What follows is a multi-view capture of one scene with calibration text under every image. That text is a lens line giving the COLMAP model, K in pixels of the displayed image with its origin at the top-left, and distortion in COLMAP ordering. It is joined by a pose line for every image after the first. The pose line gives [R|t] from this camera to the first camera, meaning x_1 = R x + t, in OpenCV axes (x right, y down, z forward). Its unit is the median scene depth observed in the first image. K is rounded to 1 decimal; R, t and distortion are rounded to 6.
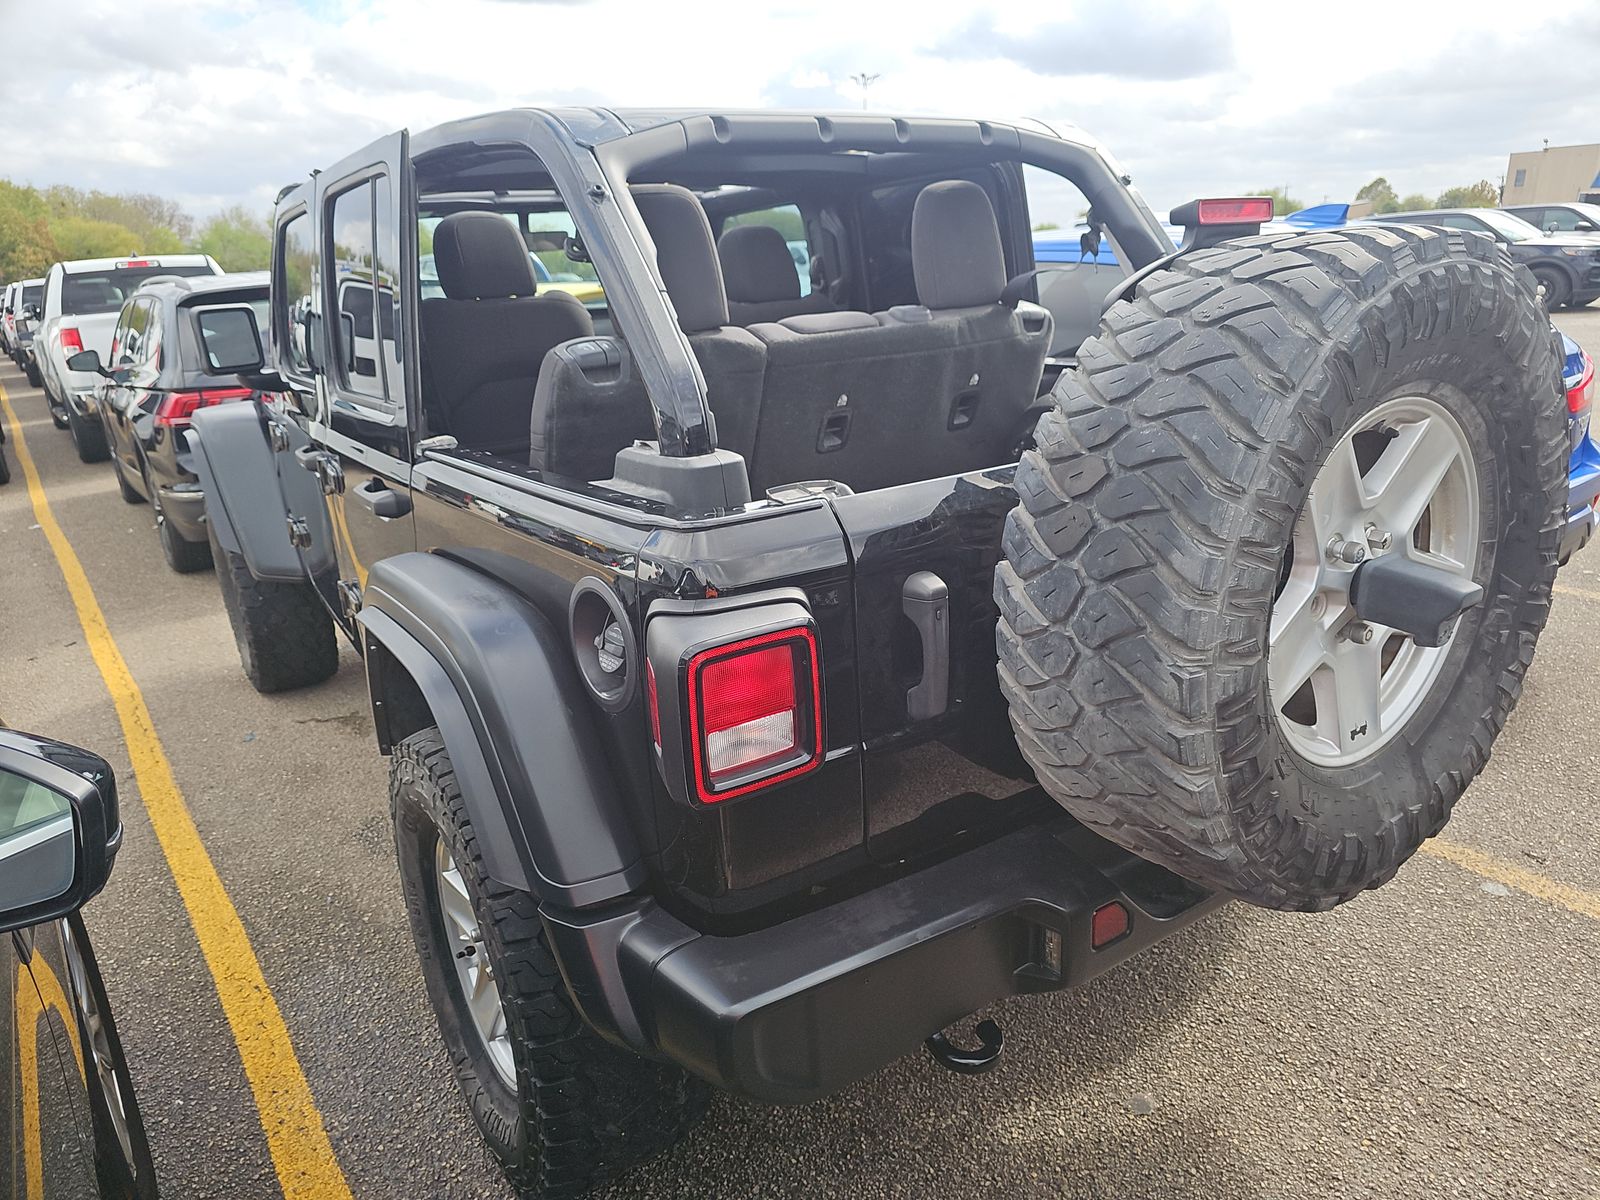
lens RADIAL K [[1057.7, 0, 800.0], [0, 1057.7, 600.0], [0, 0, 1]] dist [-0.009709, -0.004702]
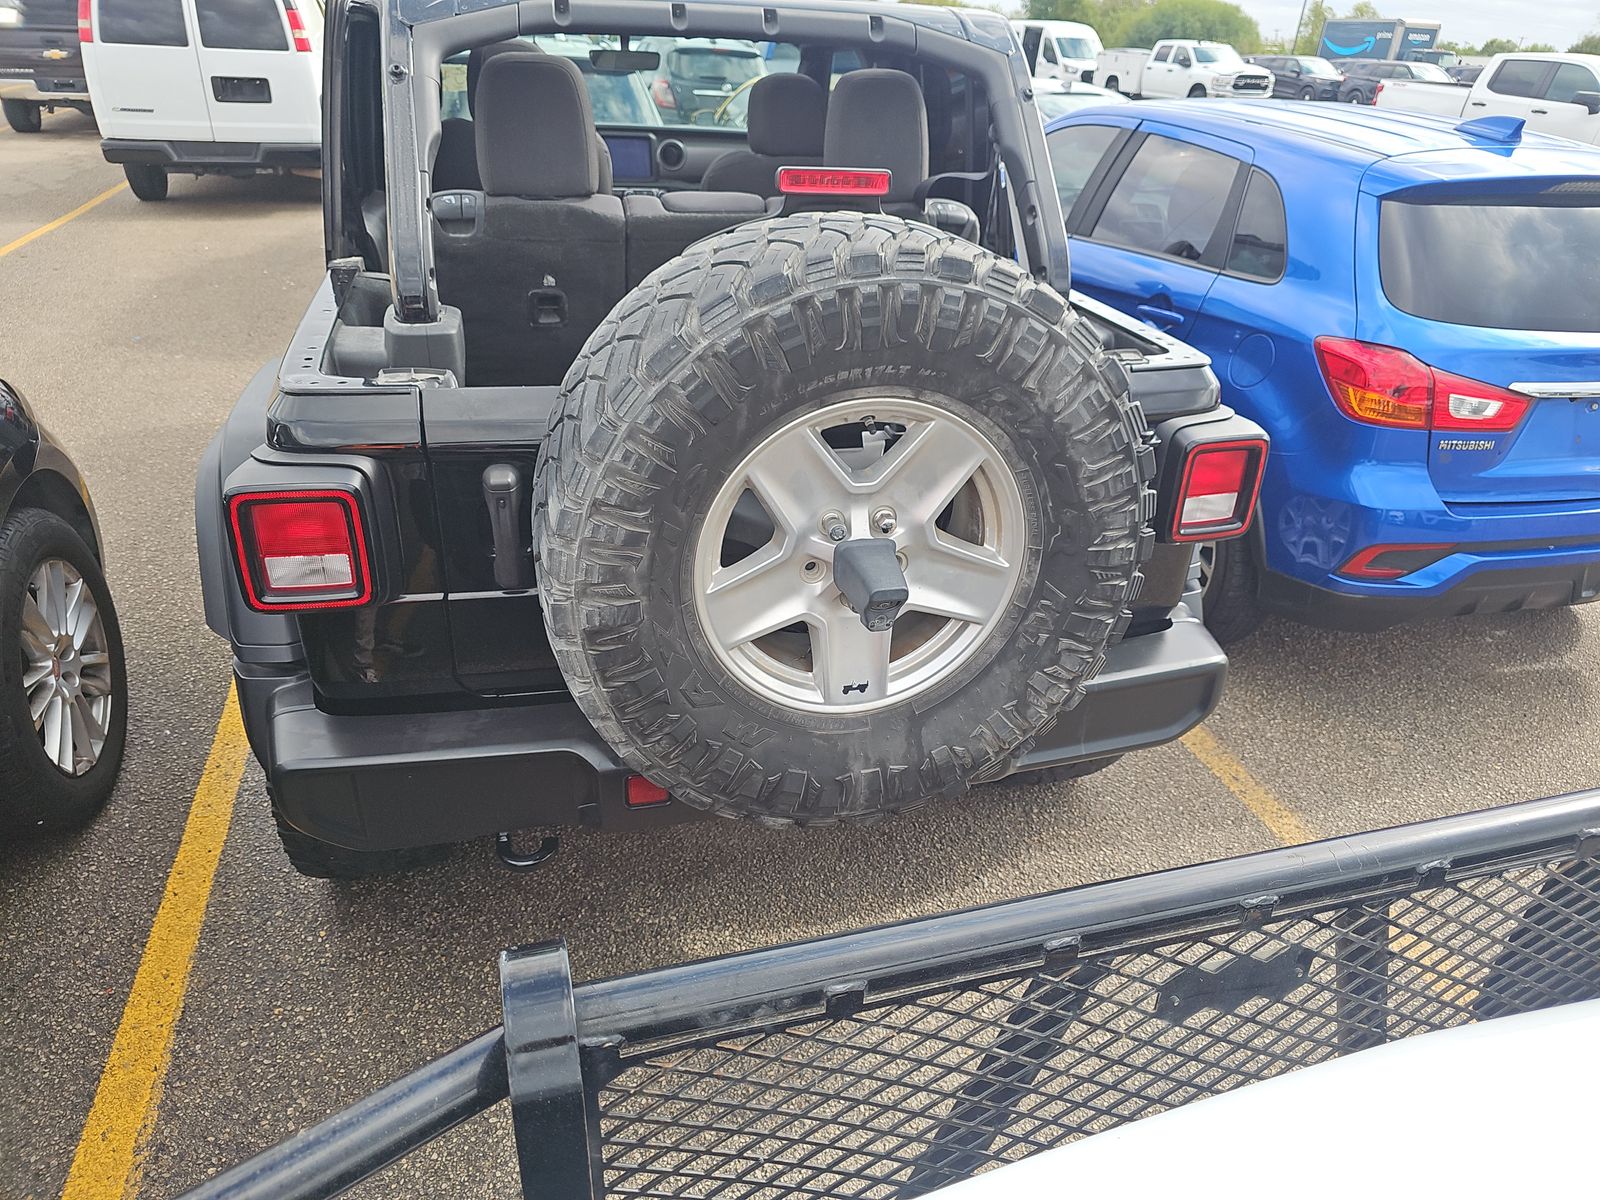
lens RADIAL K [[1057.7, 0, 800.0], [0, 1057.7, 600.0], [0, 0, 1]] dist [-0.009709, -0.004702]
pose [[0.946736, 0.234904, -0.220253, 0.696277], [-0.192361, 0.961103, 0.198187, -0.171979], [0.258241, -0.145263, 0.955097, -0.056933]]
